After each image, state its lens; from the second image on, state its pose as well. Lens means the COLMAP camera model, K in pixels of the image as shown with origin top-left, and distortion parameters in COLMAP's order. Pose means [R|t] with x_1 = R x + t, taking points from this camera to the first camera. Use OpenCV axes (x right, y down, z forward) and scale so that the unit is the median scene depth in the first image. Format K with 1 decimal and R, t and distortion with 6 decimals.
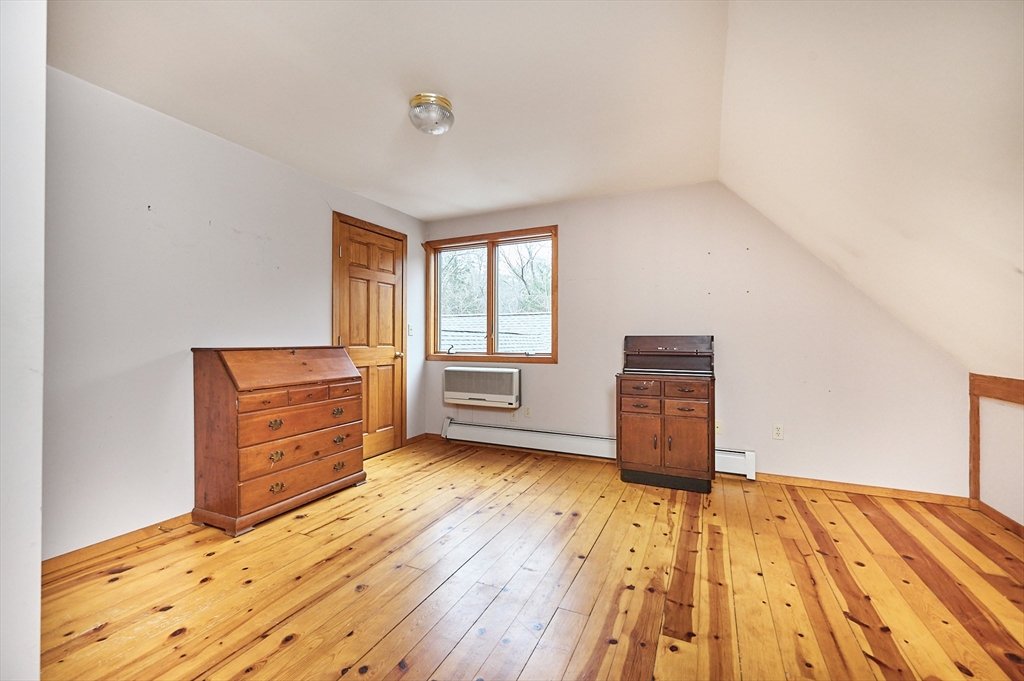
lens RADIAL K [[428.9, 0, 527.5], [0, 428.9, 339.0], [0, 0, 1]] dist [0.000224, 0.000058]
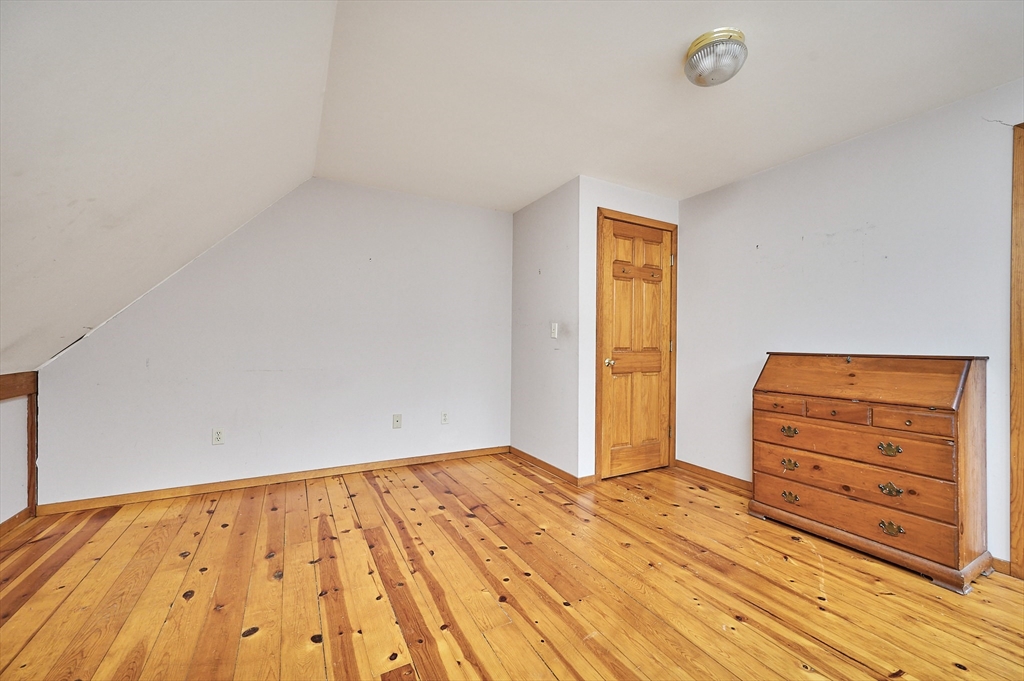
lens RADIAL K [[435.2, 0, 512.0], [0, 435.2, 340.5], [0, 0, 1]] dist [0.000380, 0.000108]
pose [[-0.643714, -0.012934, -0.765157, 0.593986], [-0.009092, 0.999916, -0.009253, 0.006544], [0.765212, 0.001001, -0.643777, 1.172960]]
